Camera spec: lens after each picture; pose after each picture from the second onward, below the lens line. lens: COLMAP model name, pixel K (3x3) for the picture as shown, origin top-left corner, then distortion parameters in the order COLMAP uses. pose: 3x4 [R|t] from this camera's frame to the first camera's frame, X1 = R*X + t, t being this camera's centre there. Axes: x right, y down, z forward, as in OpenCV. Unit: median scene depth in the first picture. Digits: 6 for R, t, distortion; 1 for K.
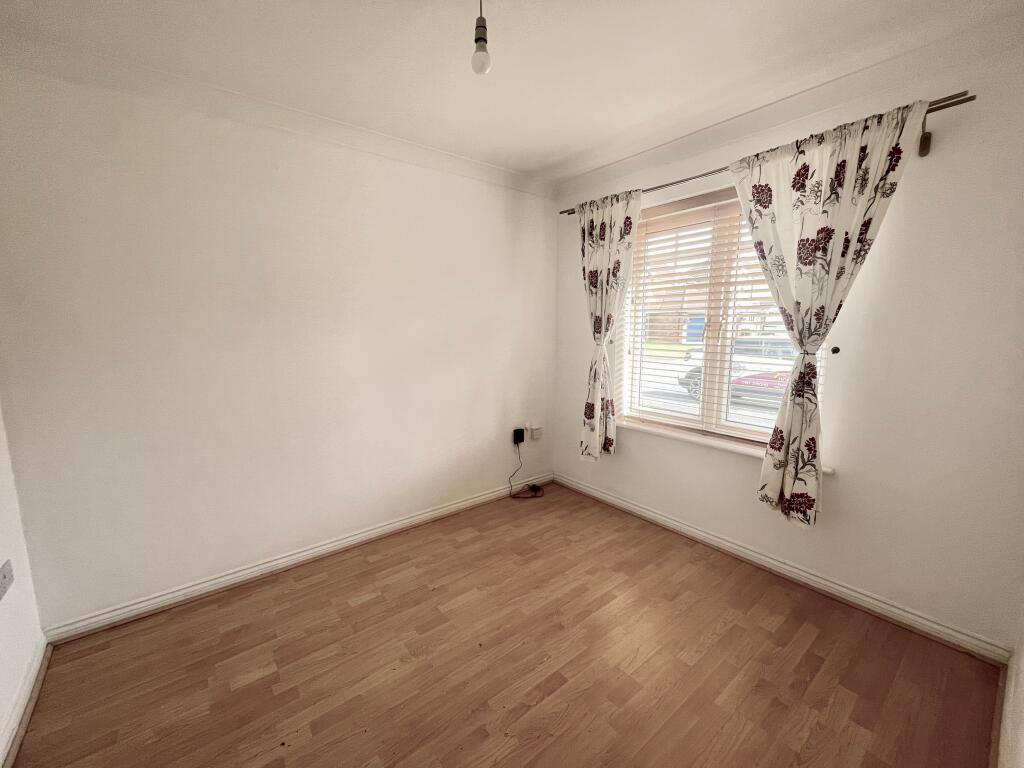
lens RADIAL K [[414.1, 0, 508.7], [0, 414.1, 382.0], [0, 0, 1]] dist [-0.003064, -0.000835]
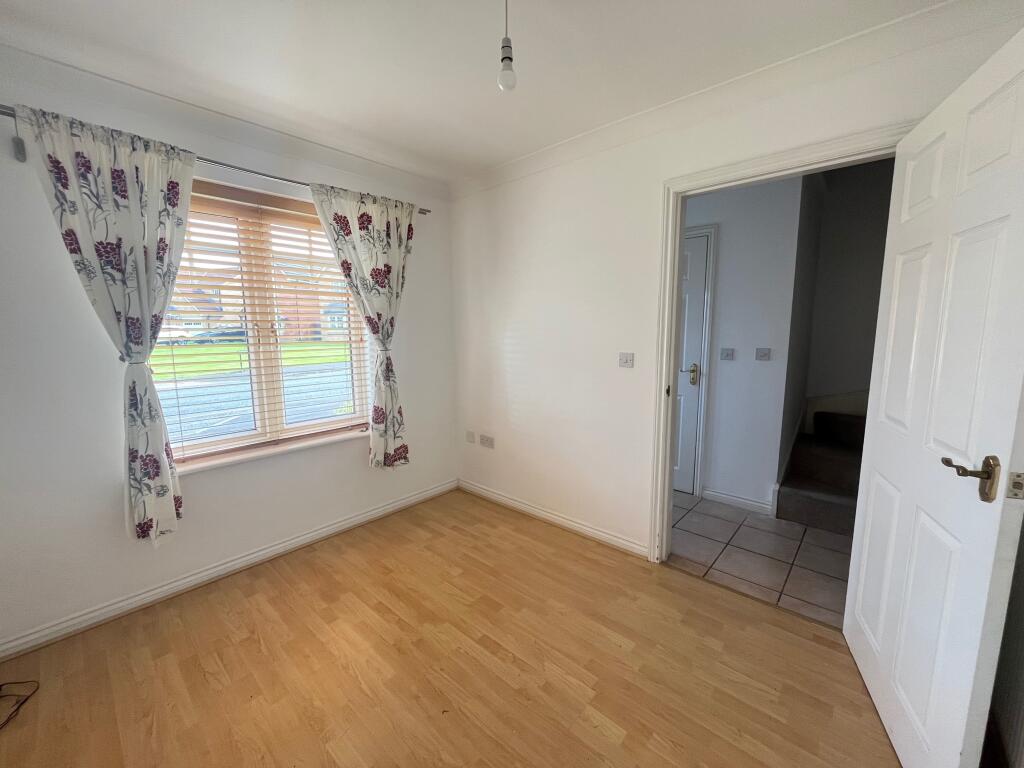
lens RADIAL K [[414.1, 0, 509.3], [0, 414.1, 385.4], [0, 0, 1]] dist [-0.003064, -0.000835]
pose [[-0.169115, -0.122610, 0.977940, -0.715471], [0.148376, 0.977757, 0.148245, -0.091974], [-0.974364, 0.170173, -0.147161, 0.771229]]
